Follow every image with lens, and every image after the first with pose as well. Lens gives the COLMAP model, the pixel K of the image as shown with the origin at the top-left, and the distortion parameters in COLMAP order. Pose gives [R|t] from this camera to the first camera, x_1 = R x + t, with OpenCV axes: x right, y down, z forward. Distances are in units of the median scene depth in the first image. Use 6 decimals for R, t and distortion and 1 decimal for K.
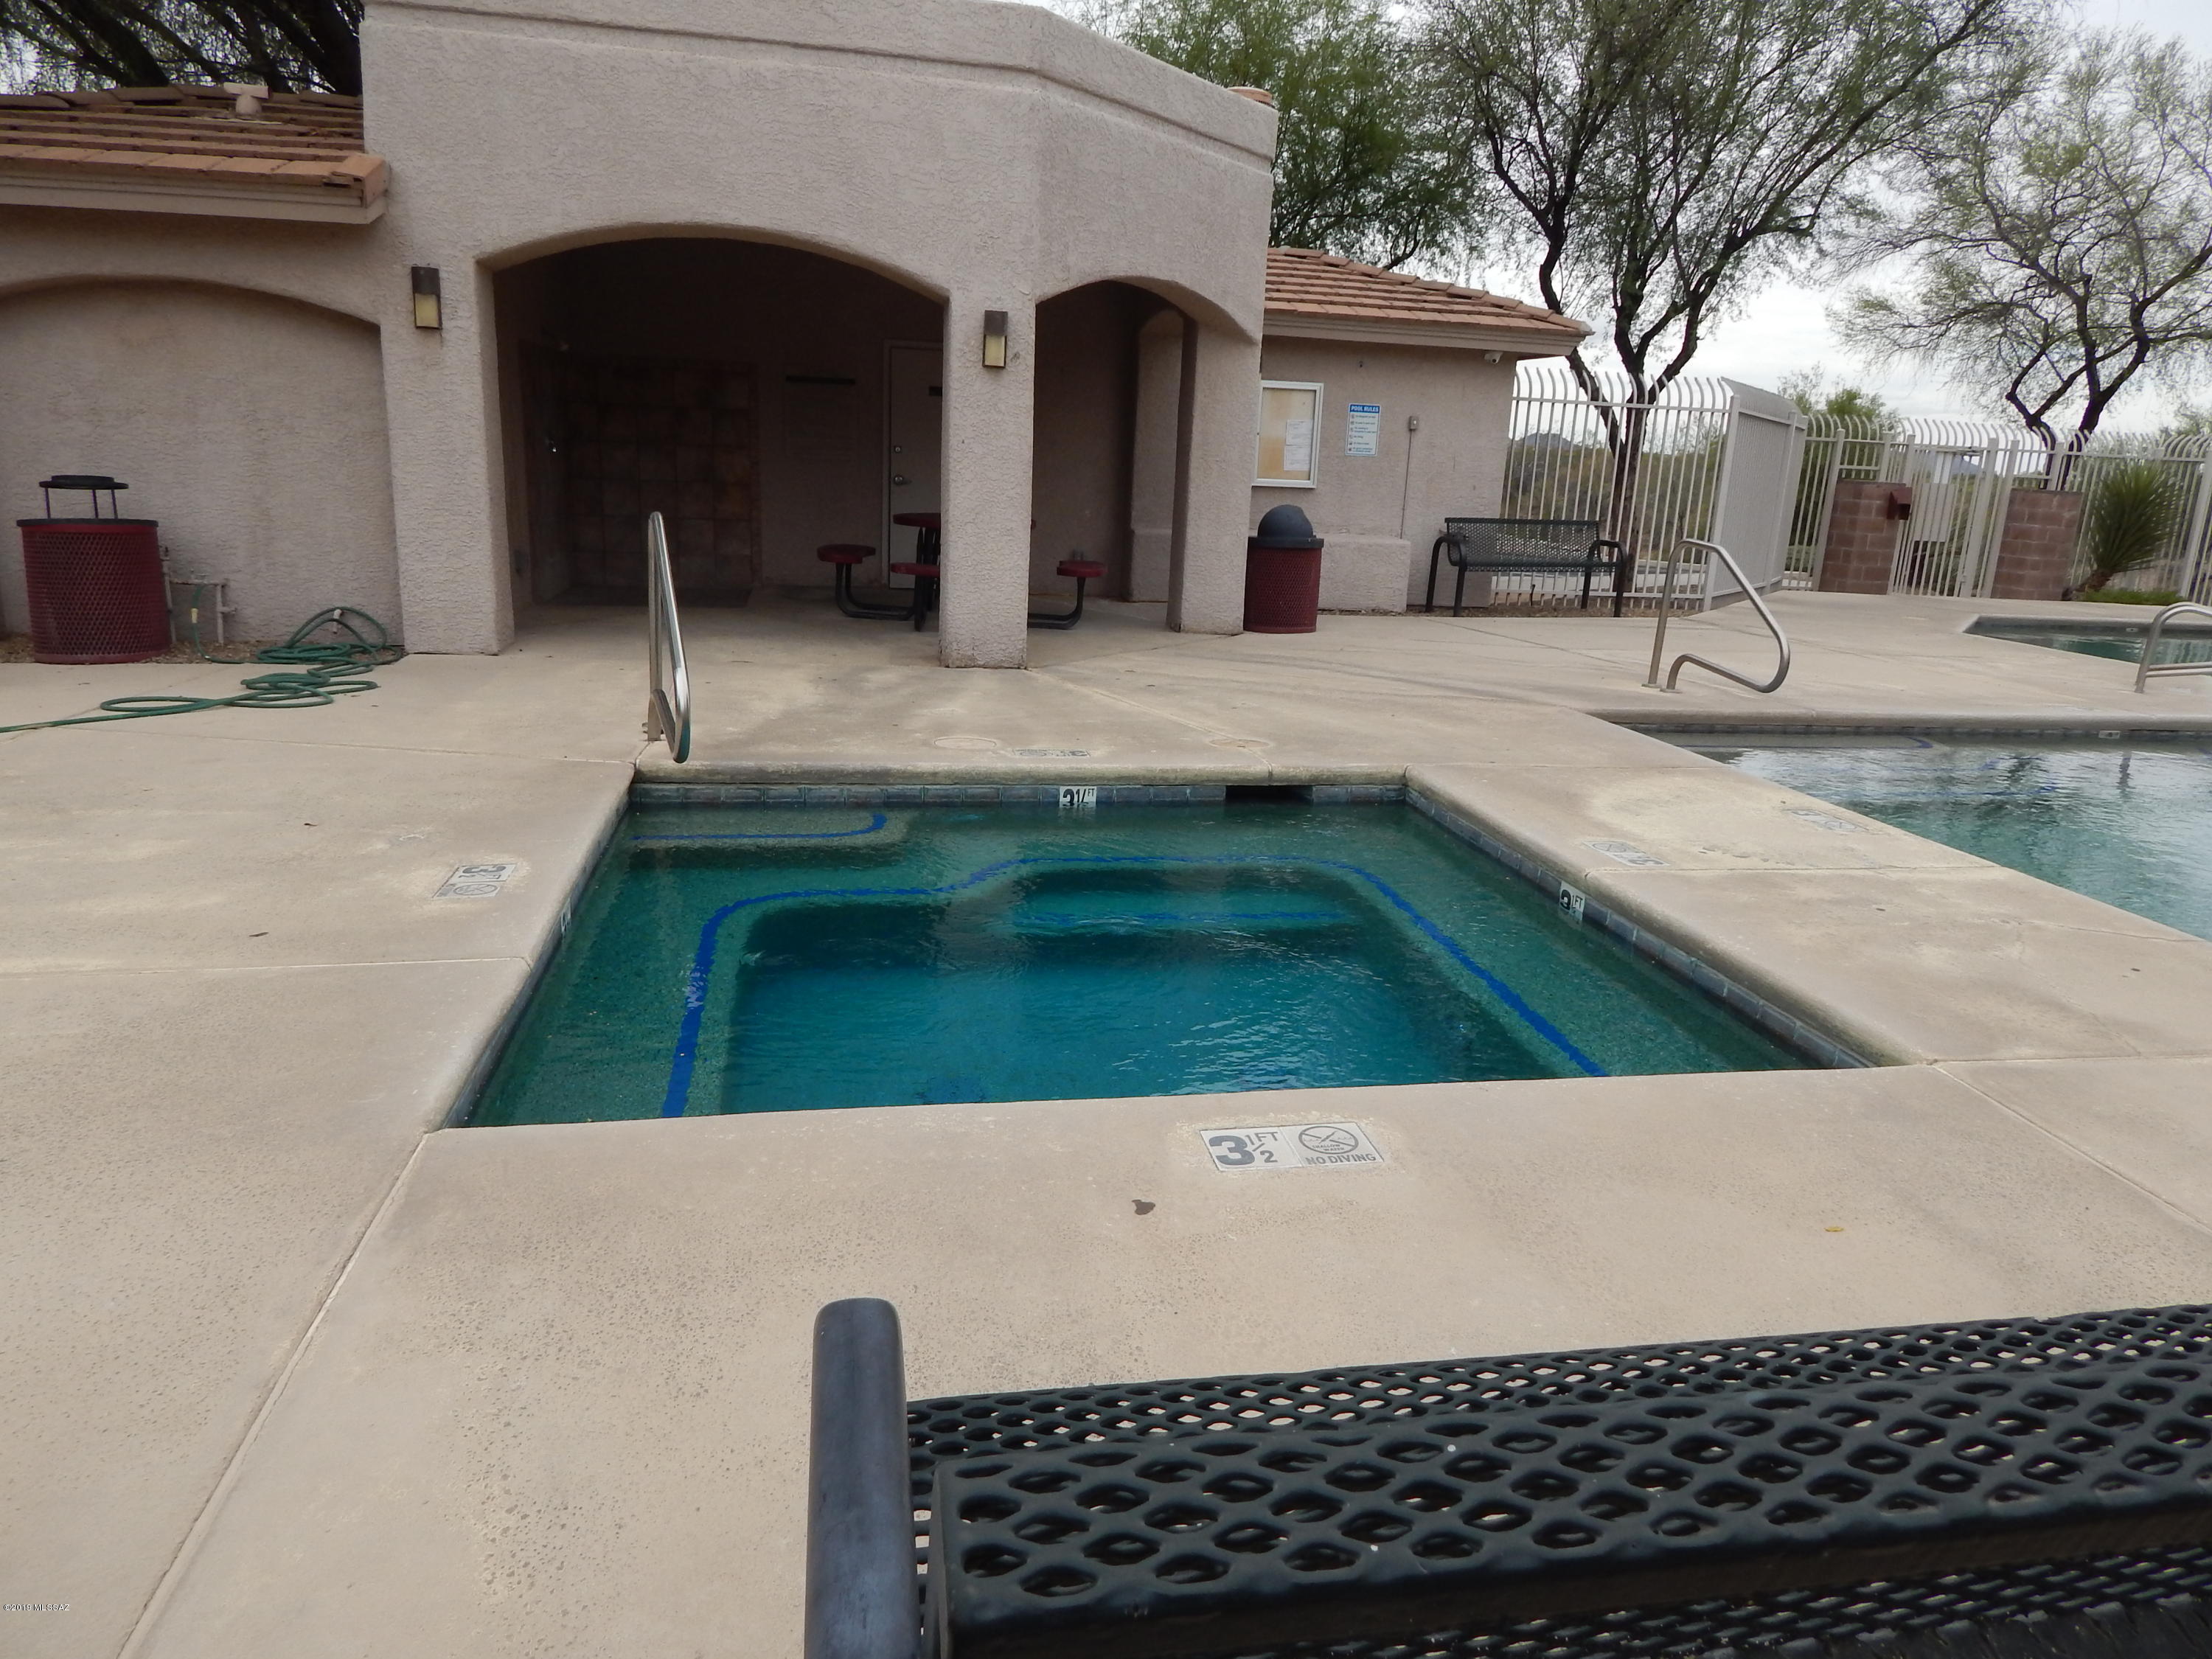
lens RADIAL K [[1469.7, 0, 1115.9], [0, 1469.7, 818.4], [0, 0, 1]] dist [0.034295, -0.026216]
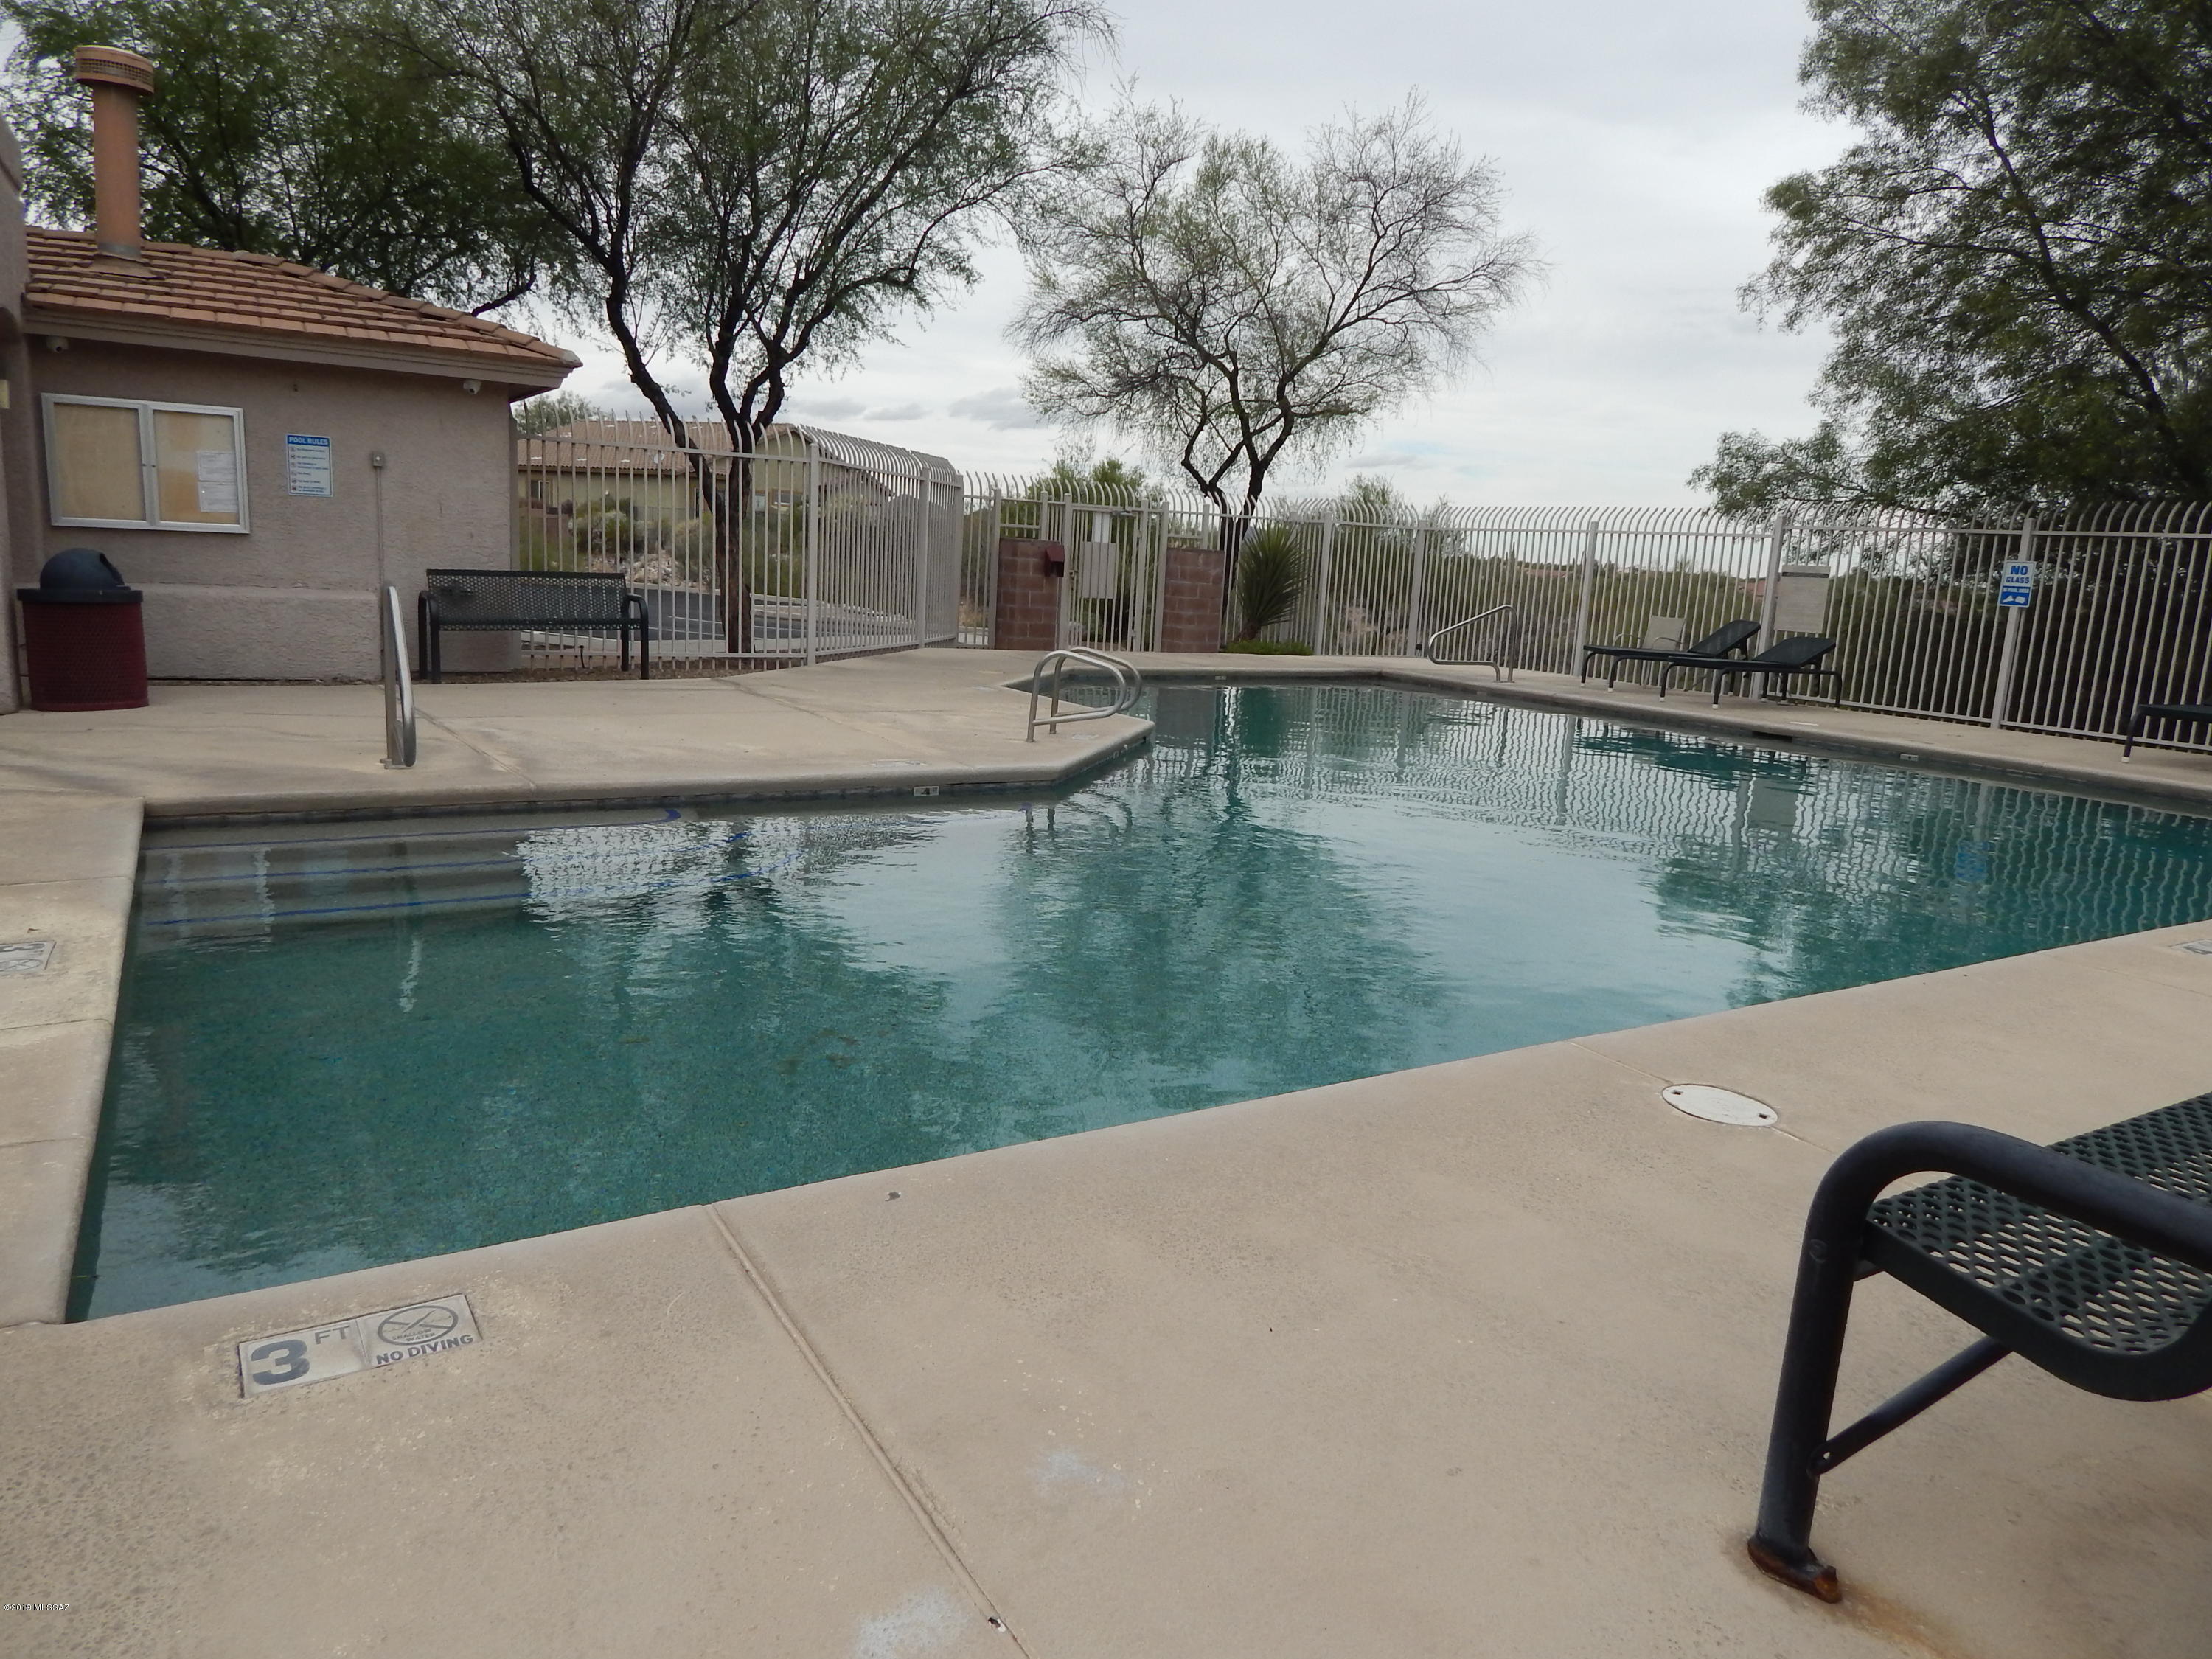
lens RADIAL K [[1469.7, 0, 1115.9], [0, 1469.7, 818.4], [0, 0, 1]] dist [0.034295, -0.026216]
pose [[0.938887, -0.062075, 0.338583, 0.207481], [0.077701, 0.996438, -0.032781, -0.000230], [-0.335342, 0.057086, 0.940365, 0.044854]]
